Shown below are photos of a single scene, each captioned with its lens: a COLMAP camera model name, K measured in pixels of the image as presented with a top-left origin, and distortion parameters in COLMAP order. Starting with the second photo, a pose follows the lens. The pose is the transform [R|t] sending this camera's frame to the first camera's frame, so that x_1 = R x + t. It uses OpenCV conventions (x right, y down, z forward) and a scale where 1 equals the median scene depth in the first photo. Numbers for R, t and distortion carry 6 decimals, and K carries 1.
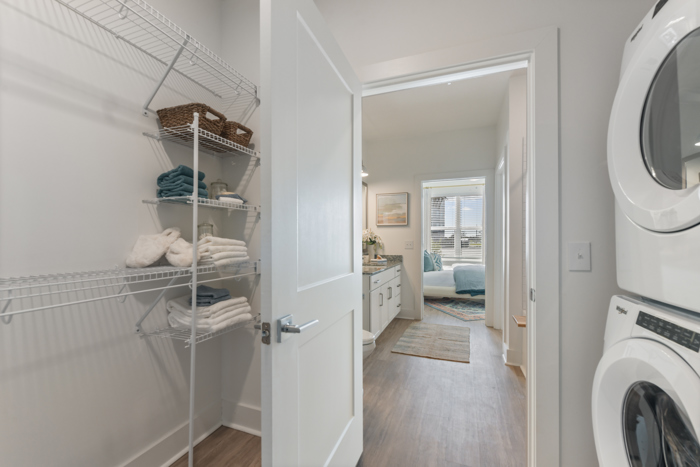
lens RADIAL K [[293.5, 0, 350.9], [0, 293.5, 235.7], [0, 0, 1]] dist [-0.003290, -0.000244]
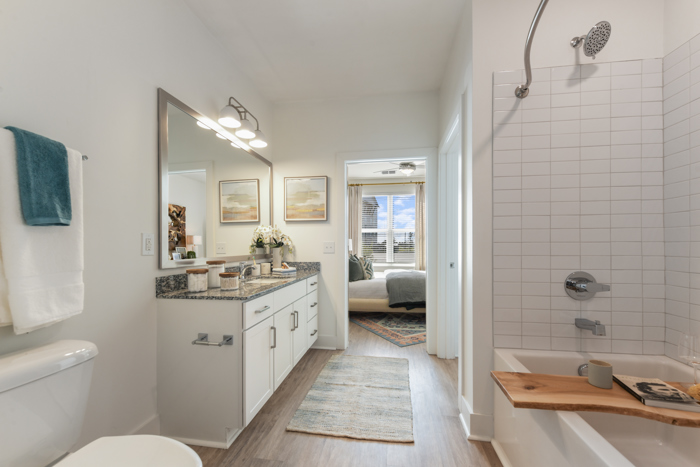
lens RADIAL K [[284.6, 0, 347.8], [0, 284.6, 234.7], [0, 0, 1]] dist [0.001681, 0.000019]
pose [[0.978889, 0.005301, 0.204322, 0.098677], [-0.000441, 0.999716, -0.023823, 0.015809], [-0.204390, 0.023230, 0.978614, 0.292948]]
